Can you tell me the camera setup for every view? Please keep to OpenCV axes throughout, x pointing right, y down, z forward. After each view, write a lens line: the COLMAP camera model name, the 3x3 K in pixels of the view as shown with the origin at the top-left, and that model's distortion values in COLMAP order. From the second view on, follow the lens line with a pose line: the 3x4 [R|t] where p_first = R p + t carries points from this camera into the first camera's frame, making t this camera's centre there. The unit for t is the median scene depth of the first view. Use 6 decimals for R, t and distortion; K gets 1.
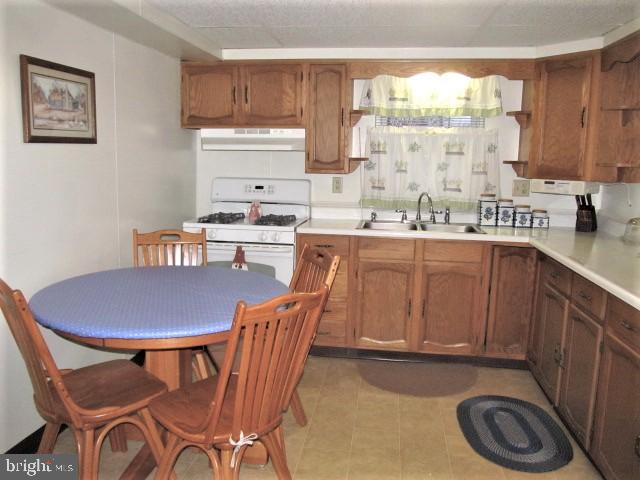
lens RADIAL K [[532.1, 0, 322.8], [0, 532.1, 240.0], [0, 0, 1]] dist [-0.058662, 0.030754]
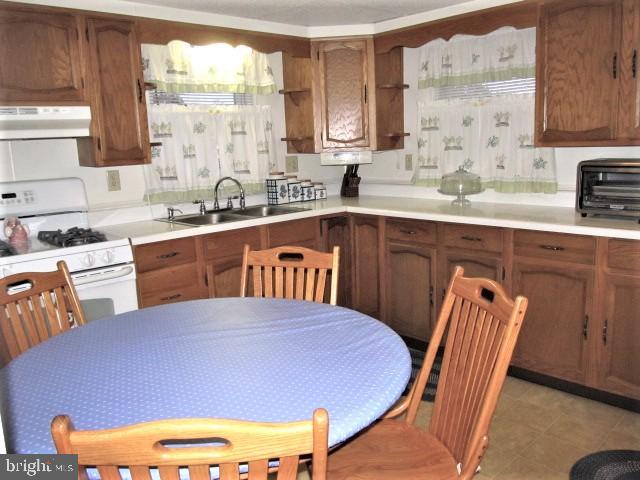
lens RADIAL K [[532.1, 0, 319.8], [0, 532.1, 242.7], [0, 0, 1]] dist [-0.058662, 0.030754]
pose [[0.628030, -0.186361, 0.755545, -0.421824], [0.169215, 0.980374, 0.101160, -0.045290], [-0.759569, 0.064318, 0.647239, 0.305300]]
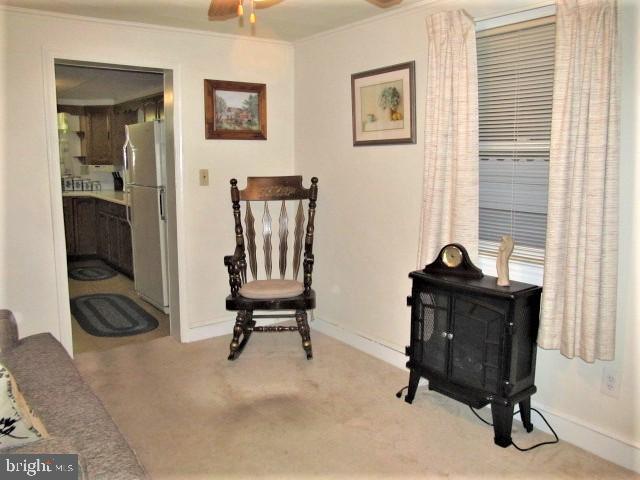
lens RADIAL K [[532.1, 0, 321.6], [0, 532.1, 237.1], [0, 0, 1]] dist [-0.058662, 0.030754]
pose [[0.730099, -0.107164, 0.674886, -0.318983], [0.108445, 0.993281, 0.040403, 0.162264], [-0.674681, 0.043690, 0.736815, -1.003809]]
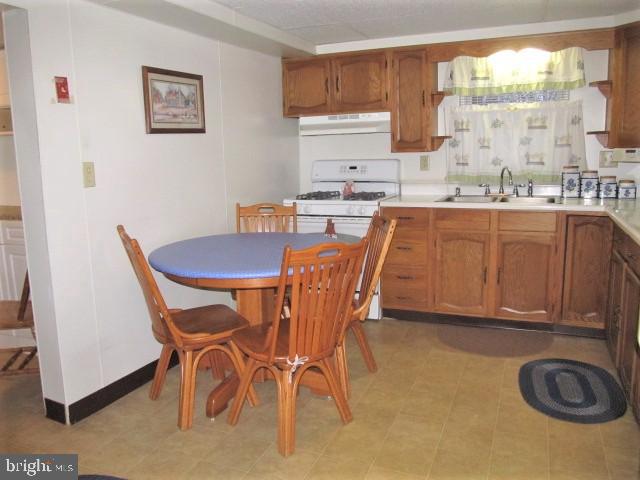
lens RADIAL K [[532.1, 0, 320.1], [0, 532.1, 239.2], [0, 0, 1]] dist [-0.058662, 0.030754]
pose [[0.965700, -0.000854, -0.259660, 0.111728], [0.005431, 0.999842, 0.016911, 0.033740], [0.259605, -0.017741, 0.965552, -0.096189]]
